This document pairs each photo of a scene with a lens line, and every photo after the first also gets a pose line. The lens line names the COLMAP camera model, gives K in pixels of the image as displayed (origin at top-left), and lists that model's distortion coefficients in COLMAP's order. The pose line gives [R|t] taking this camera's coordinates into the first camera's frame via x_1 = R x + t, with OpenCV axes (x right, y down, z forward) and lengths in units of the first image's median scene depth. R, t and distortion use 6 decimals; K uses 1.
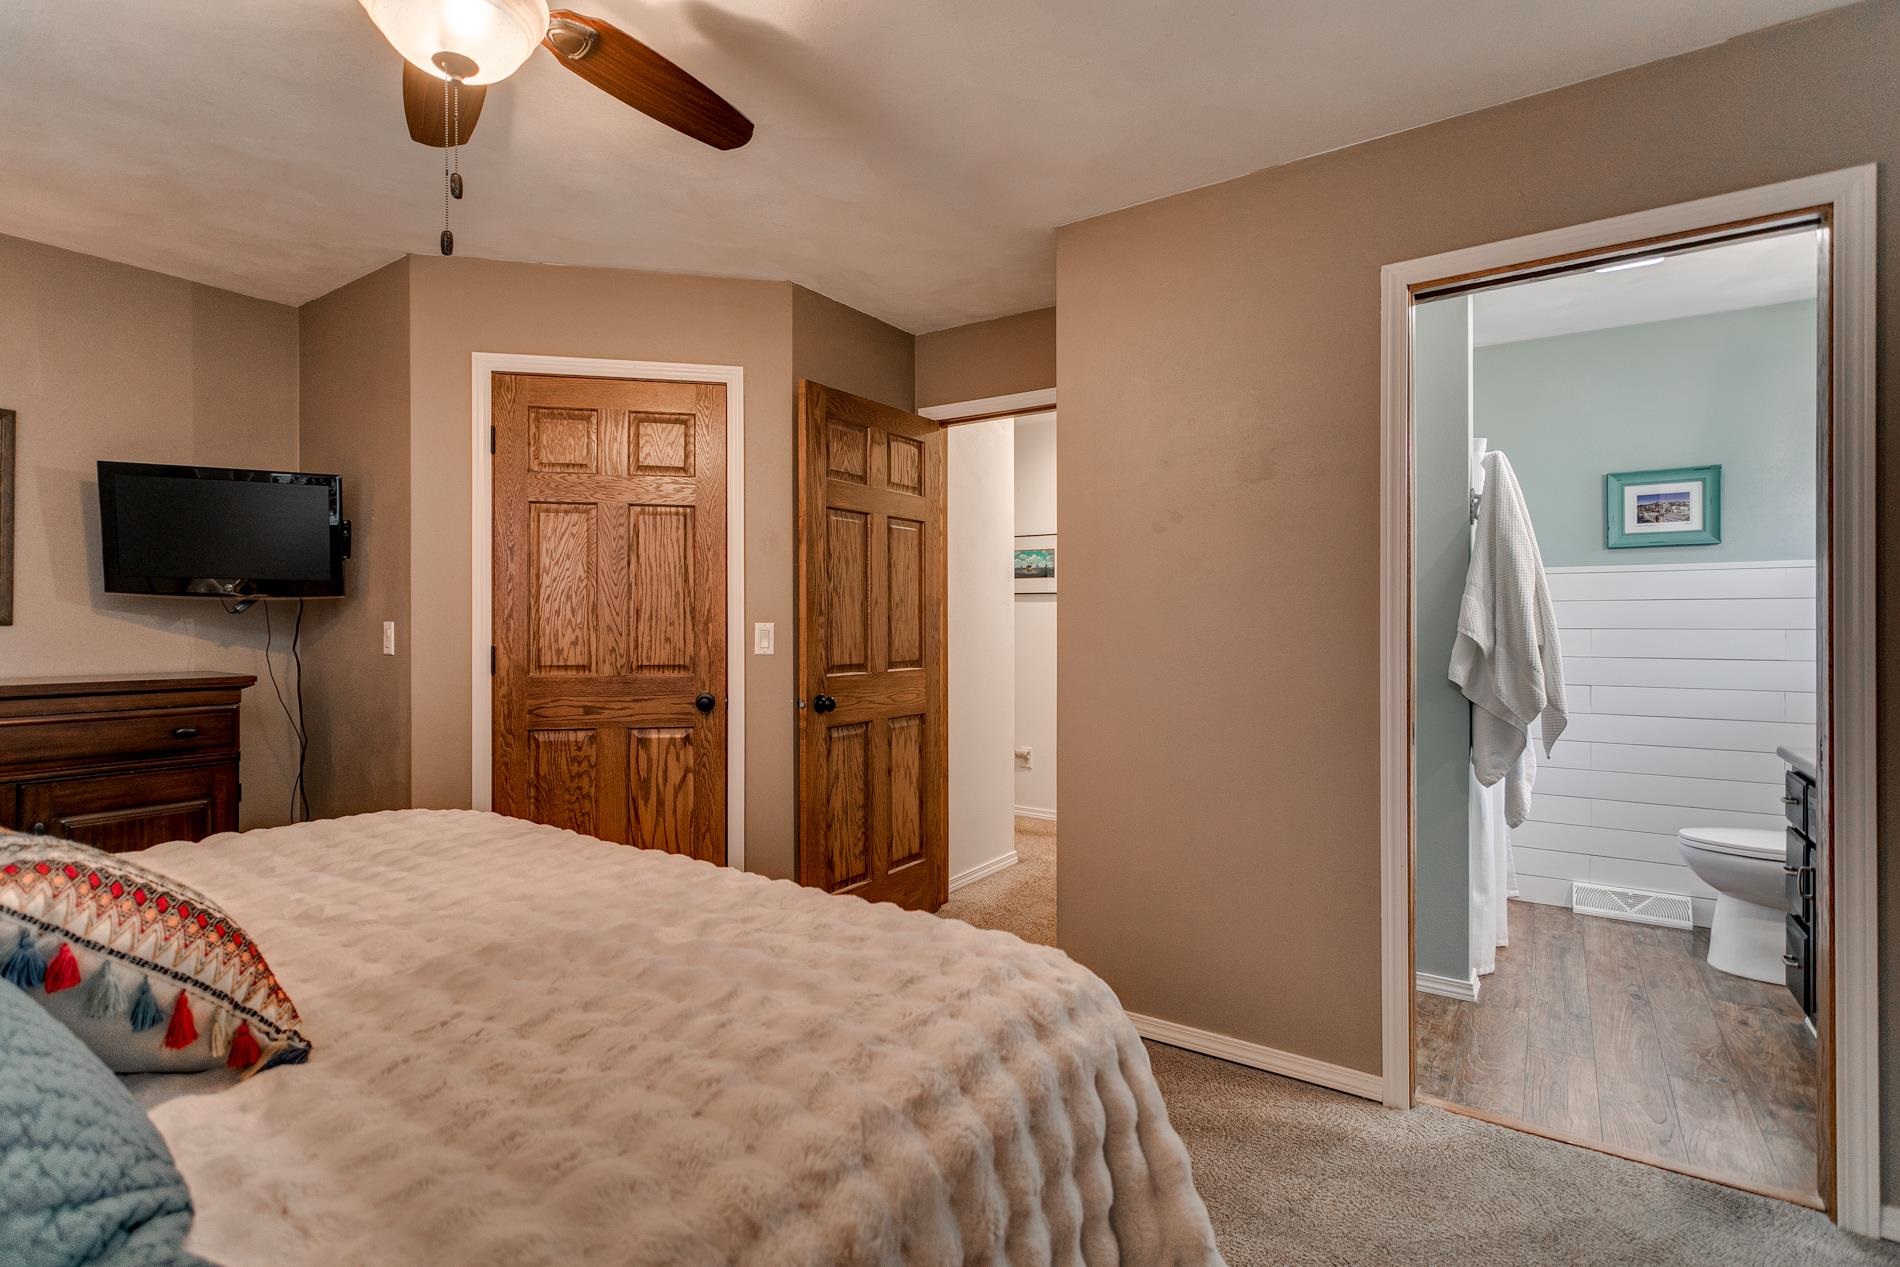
lens RADIAL K [[907.4, 0, 936.2], [0, 907.4, 624.2], [0, 0, 1]] dist [0.000056, 0.000010]
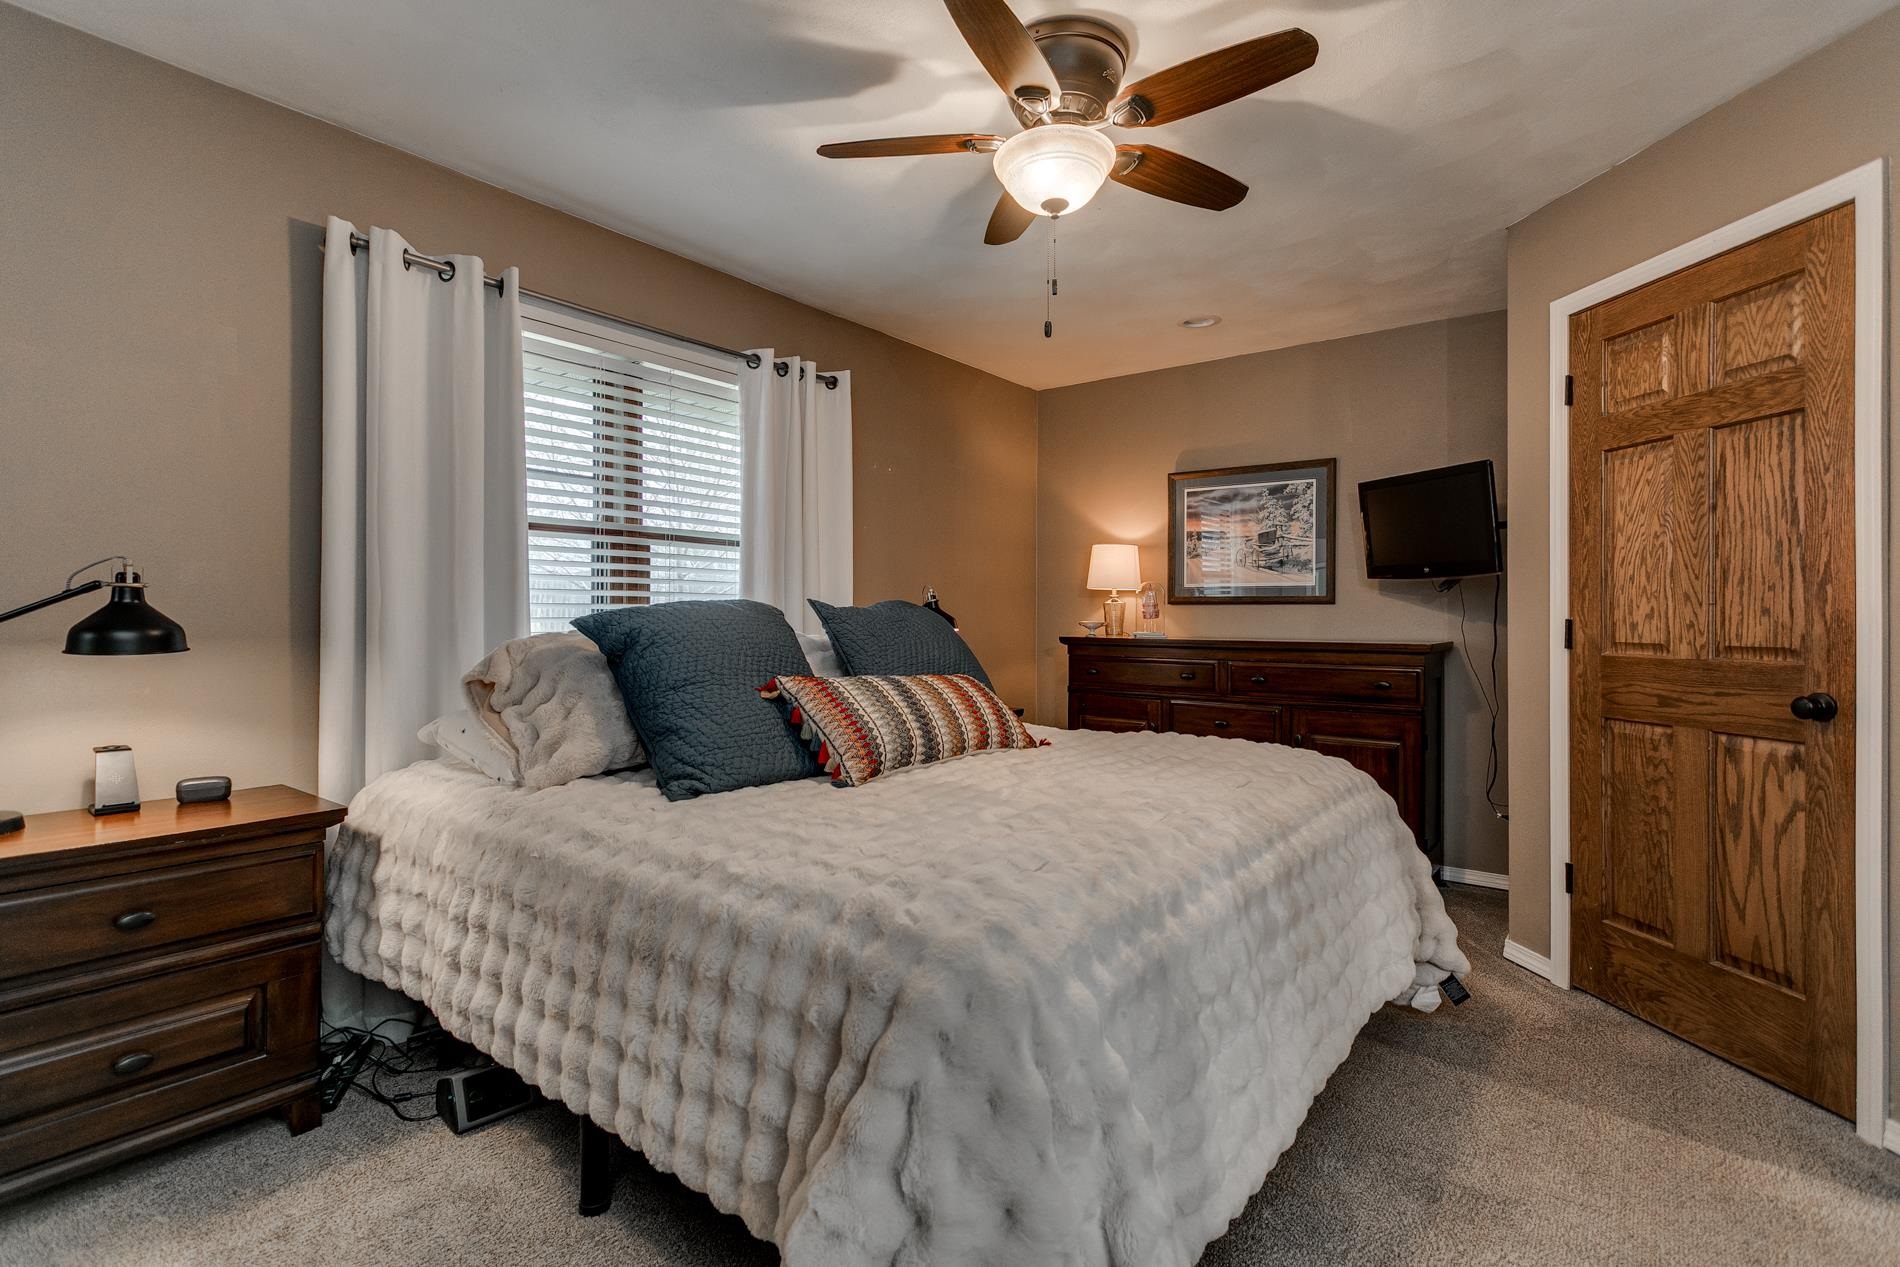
lens RADIAL K [[907.4, 0, 951.2], [0, 907.4, 622.3], [0, 0, 1]] dist [0.000056, 0.000010]
pose [[-0.066844, 0.001932, -0.997762, 0.446115], [-0.002392, 0.999995, 0.002096, 0.026346], [0.997761, 0.002527, -0.066839, 0.437591]]
